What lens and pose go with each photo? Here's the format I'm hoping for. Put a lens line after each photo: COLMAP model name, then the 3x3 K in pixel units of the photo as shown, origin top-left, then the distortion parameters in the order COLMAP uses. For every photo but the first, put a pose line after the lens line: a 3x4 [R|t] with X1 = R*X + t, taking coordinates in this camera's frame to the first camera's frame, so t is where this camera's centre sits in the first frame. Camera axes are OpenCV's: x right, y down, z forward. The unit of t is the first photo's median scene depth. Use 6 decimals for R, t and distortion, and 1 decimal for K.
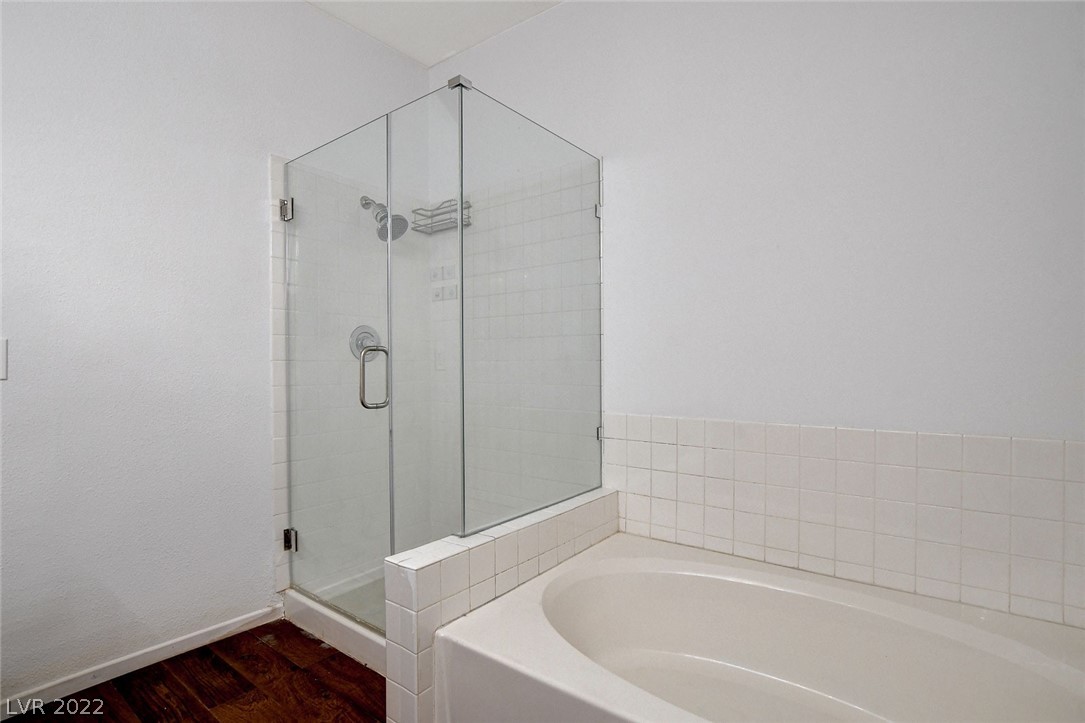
lens RADIAL K [[532.9, 0, 542.5], [0, 532.9, 361.5], [0, 0, 1]] dist [0.001586, 0.000078]
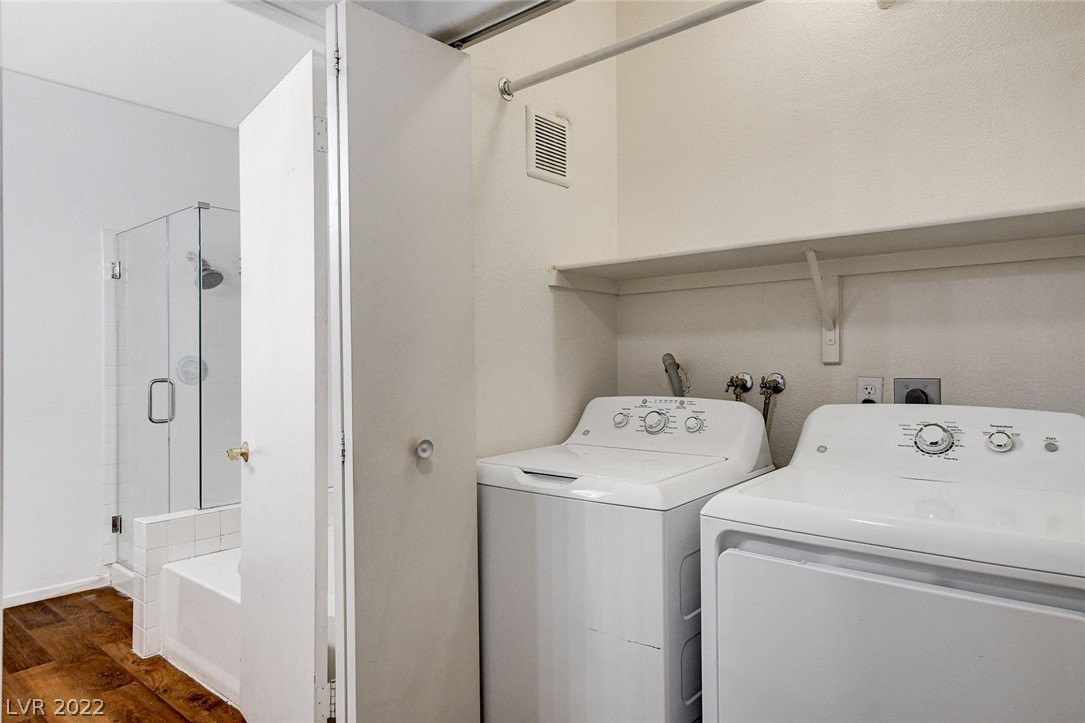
lens RADIAL K [[642.2, 0, 542.5], [0, 642.2, 361.5], [0, 0, 1]] dist [0.031723, 0.000628]
pose [[0.999556, 0.005778, -0.029233, 0.643965], [-0.006048, 0.999940, -0.009169, -0.055664], [0.029178, 0.009342, 0.999531, -0.590576]]
